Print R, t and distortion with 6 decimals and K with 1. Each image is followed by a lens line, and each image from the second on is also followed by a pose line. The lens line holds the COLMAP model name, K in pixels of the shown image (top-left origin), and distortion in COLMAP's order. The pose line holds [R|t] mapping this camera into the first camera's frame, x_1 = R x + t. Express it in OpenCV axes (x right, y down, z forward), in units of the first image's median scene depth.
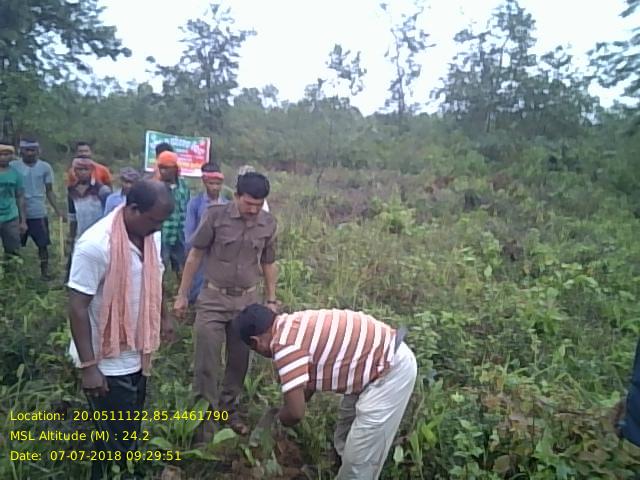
lens RADIAL K [[528.9, 0, 317.7], [0, 528.9, 234.4], [0, 0, 1]] dist [0.075969, -0.138662]
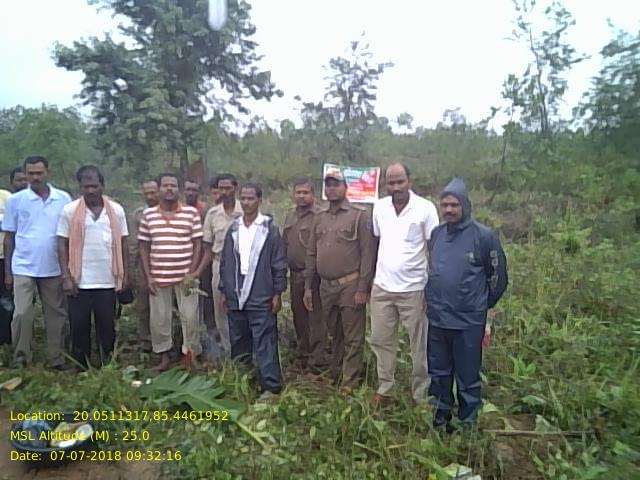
lens RADIAL K [[521.8, 0, 318.0], [0, 521.8, 241.6], [0, 0, 1]] dist [0.082992, -0.137261]
pose [[0.971837, -0.007477, -0.235535, -0.024409], [-0.000551, 0.999422, -0.034000, 0.002982], [0.235653, 0.033173, 0.971271, -0.026595]]
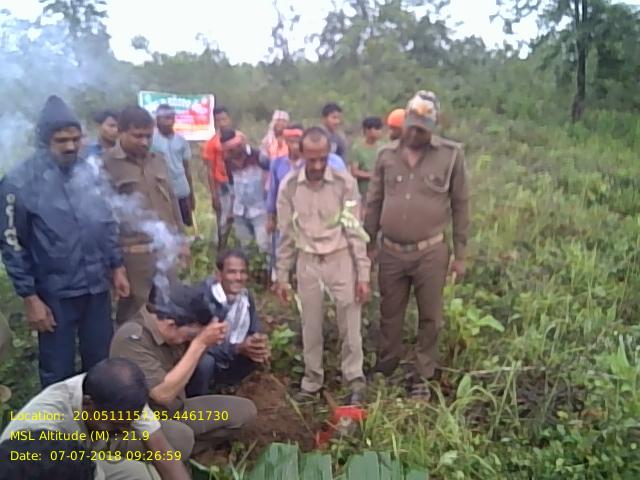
lens RADIAL K [[531.1, 0, 318.5], [0, 531.1, 233.4], [0, 0, 1]] dist [0.068083, -0.122916]
pose [[0.961607, -0.128058, 0.242722, -0.094765], [0.106512, 0.989274, 0.099958, -0.006736], [-0.252919, -0.070268, 0.964932, 0.019634]]
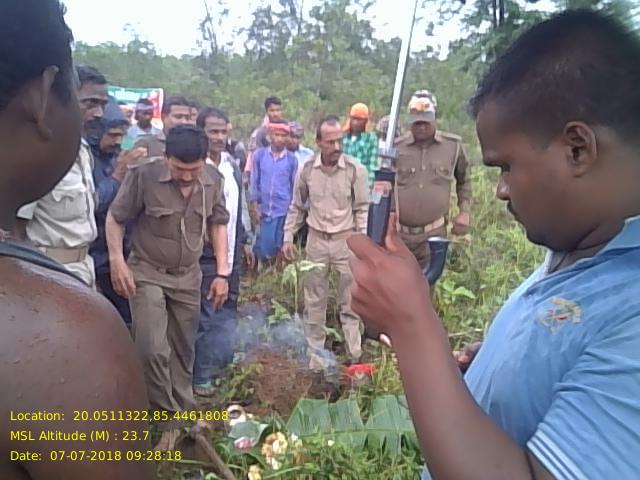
lens RADIAL K [[522.3, 0, 318.2], [0, 522.3, 238.6], [0, 0, 1]] dist [0.088095, -0.148642]
pose [[0.917438, -0.149415, 0.368757, -0.111179], [0.106440, 0.985198, 0.134372, -0.007189], [-0.383376, -0.084028, 0.919762, 0.014383]]
